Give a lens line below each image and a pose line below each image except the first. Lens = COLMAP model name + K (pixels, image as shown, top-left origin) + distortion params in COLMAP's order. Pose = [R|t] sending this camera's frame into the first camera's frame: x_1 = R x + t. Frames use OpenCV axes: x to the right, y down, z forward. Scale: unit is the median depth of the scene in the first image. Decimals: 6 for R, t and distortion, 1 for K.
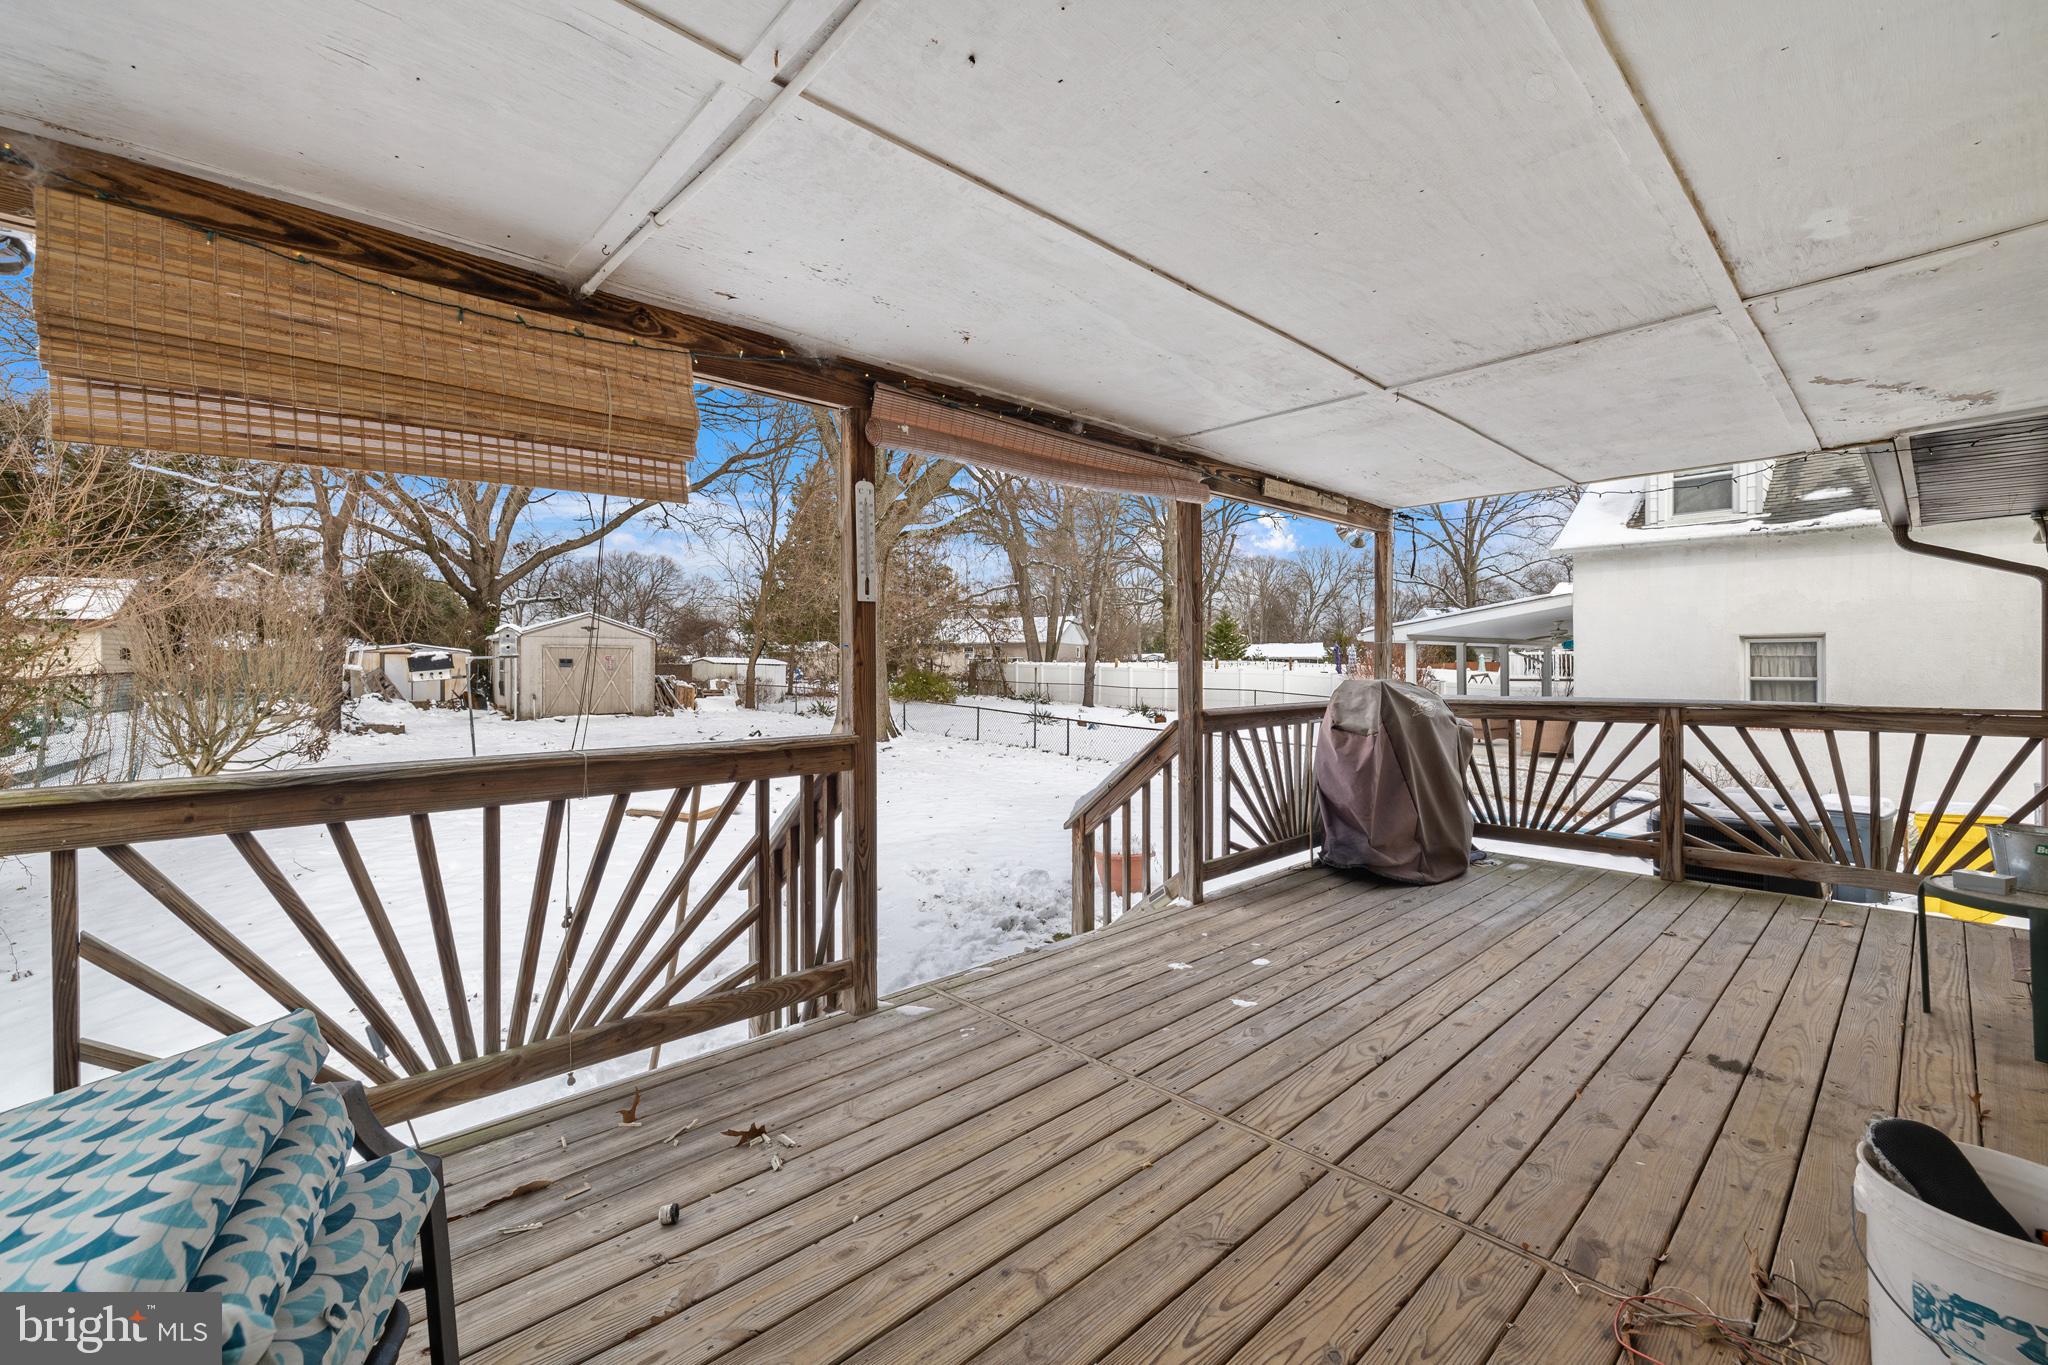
lens RADIAL K [[858.9, 0, 1017.3], [0, 858.9, 665.6], [0, 0, 1]] dist [0.000717, -0.000979]
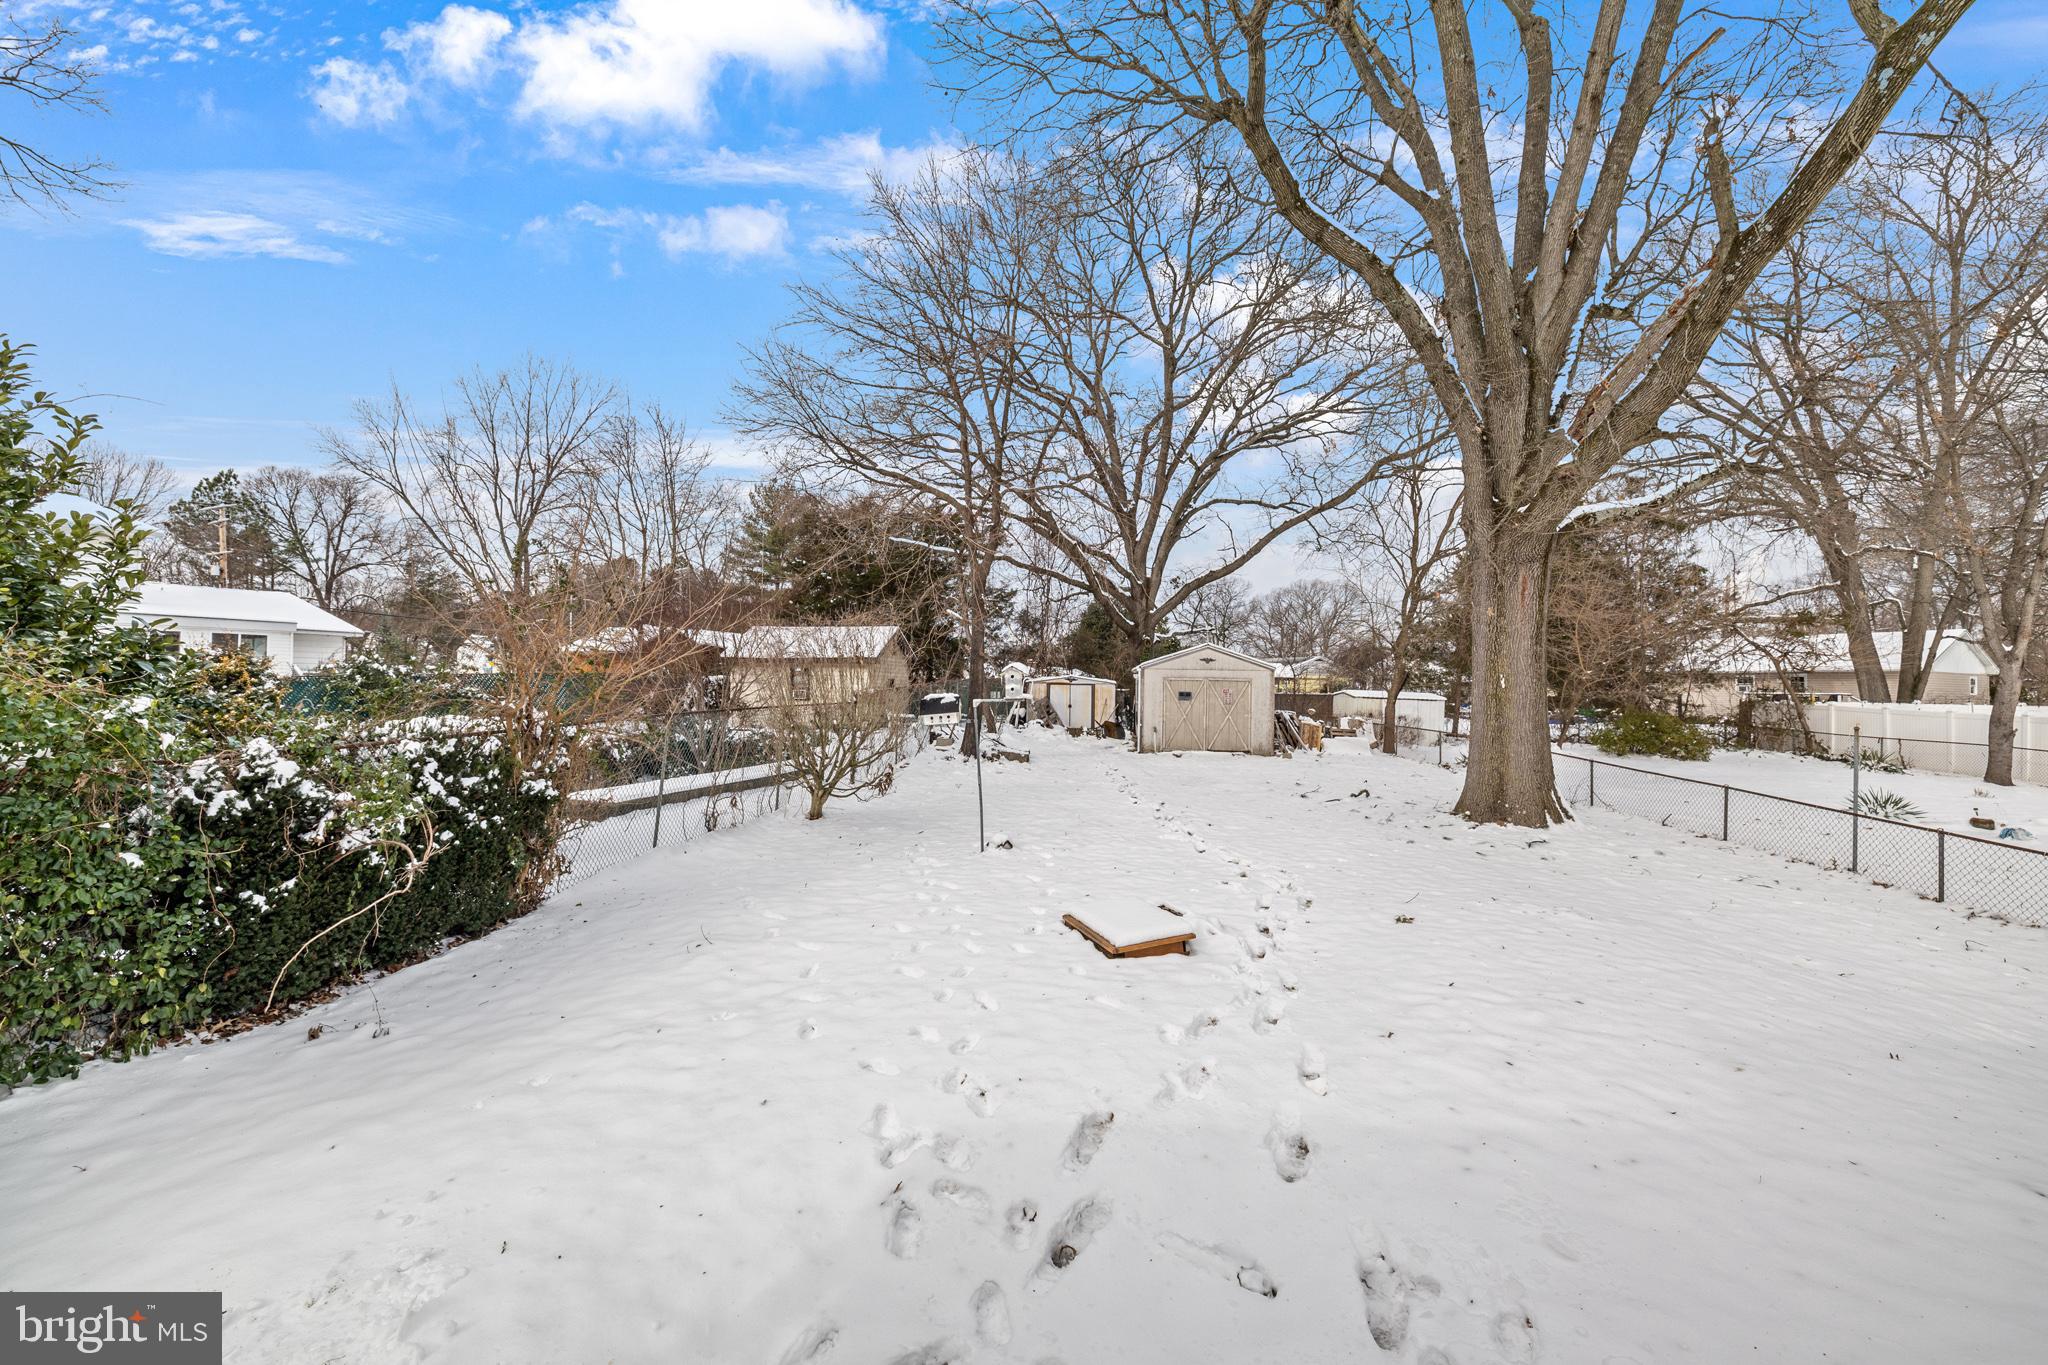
lens RADIAL K [[858.9, 0, 1017.3], [0, 858.9, 665.6], [0, 0, 1]] dist [0.000717, -0.000979]
pose [[0.718427, -0.004717, -0.695586, 0.008679], [-0.016138, 0.999595, -0.023447, -0.007301], [0.695415, 0.028070, 0.718060, 0.106796]]
